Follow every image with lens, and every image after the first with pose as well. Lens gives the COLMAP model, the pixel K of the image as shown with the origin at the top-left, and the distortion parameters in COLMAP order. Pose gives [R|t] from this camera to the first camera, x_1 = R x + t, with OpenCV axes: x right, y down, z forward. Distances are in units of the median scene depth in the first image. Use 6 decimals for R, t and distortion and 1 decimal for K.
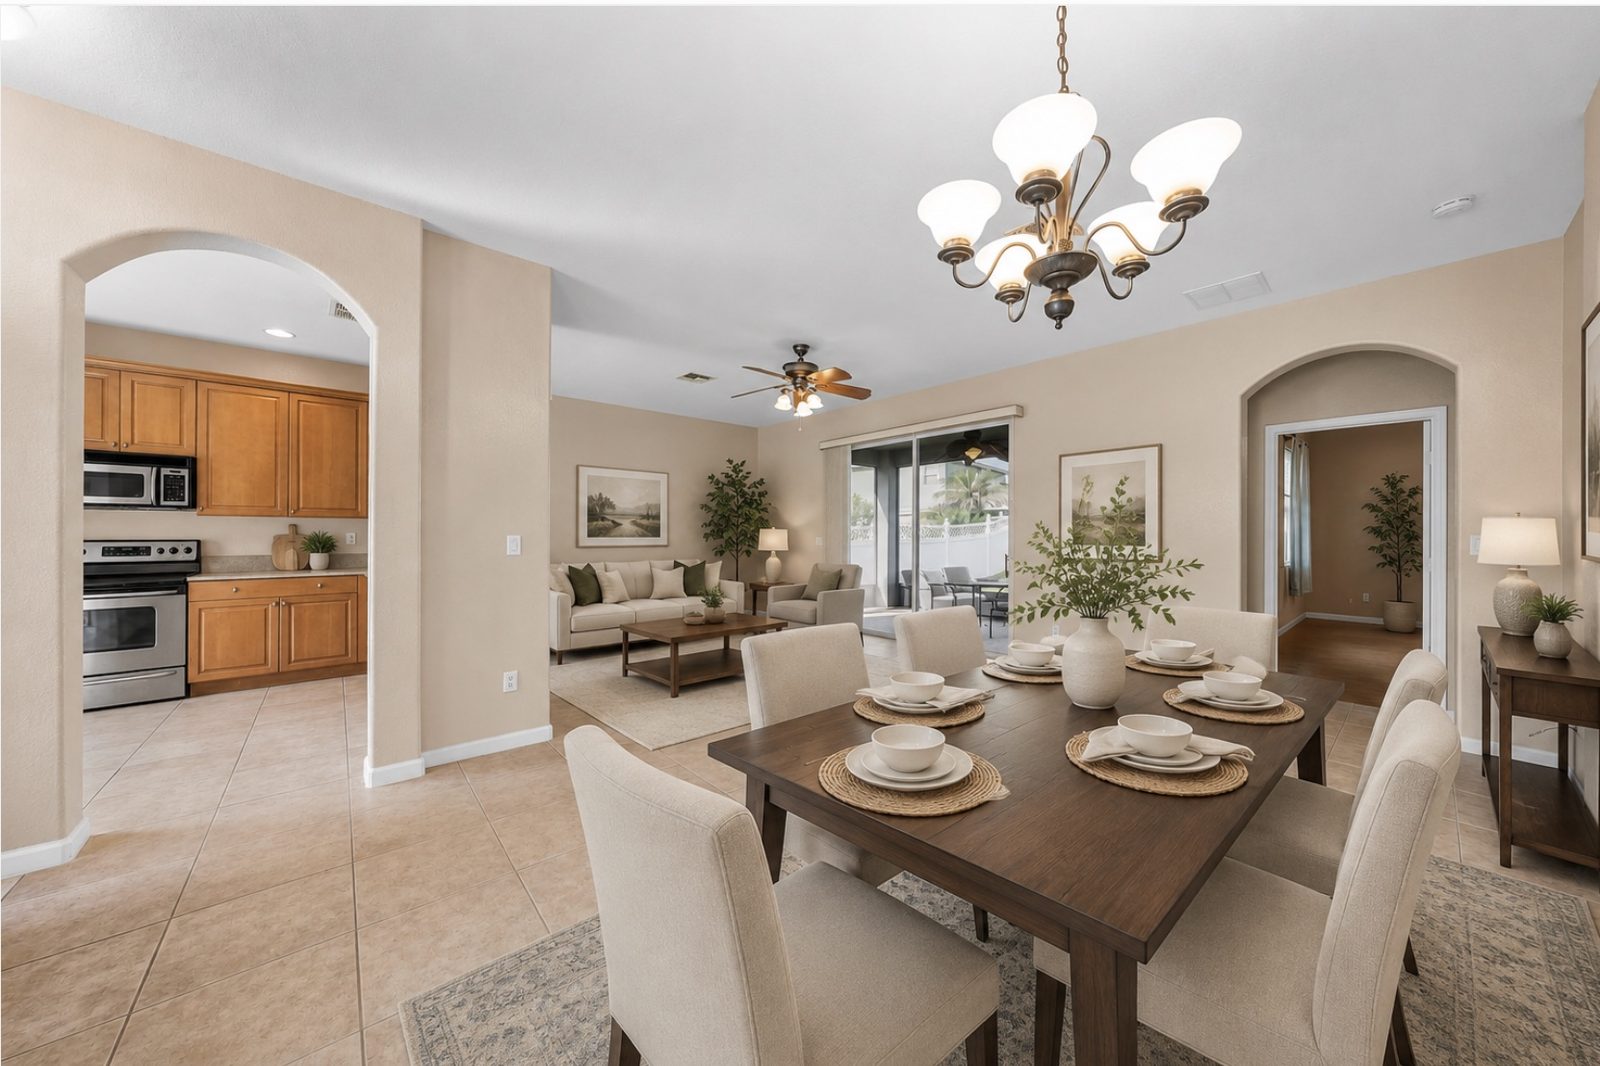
lens RADIAL K [[544.7, 0, 795.8], [0, 544.7, 535.5], [0, 0, 1]] dist [-0.003006, 0.000005]
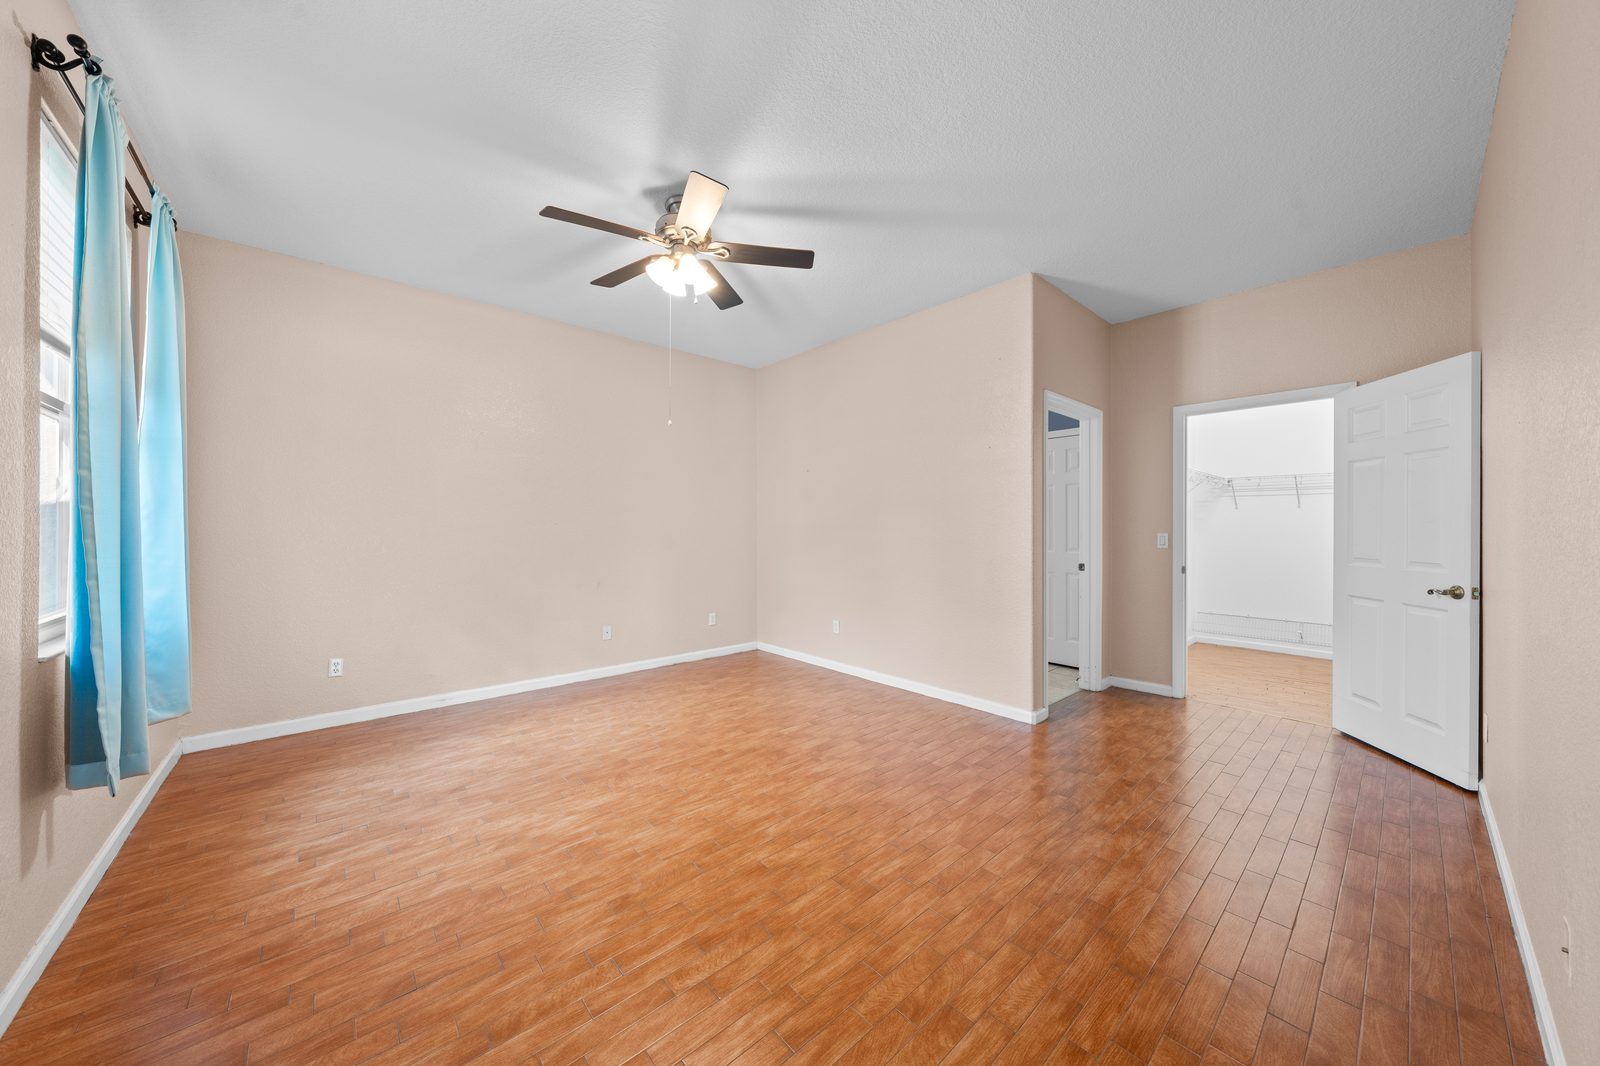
lens RADIAL K [[544.7, 0, 801.1], [0, 544.7, 530.0], [0, 0, 1]] dist [-0.003006, 0.000005]
pose [[-0.019285, -0.000799, 0.999814, 0.679998], [-0.000038, 1.000000, 0.000798, 0.003333], [-0.999814, -0.000023, -0.019285, 0.702992]]
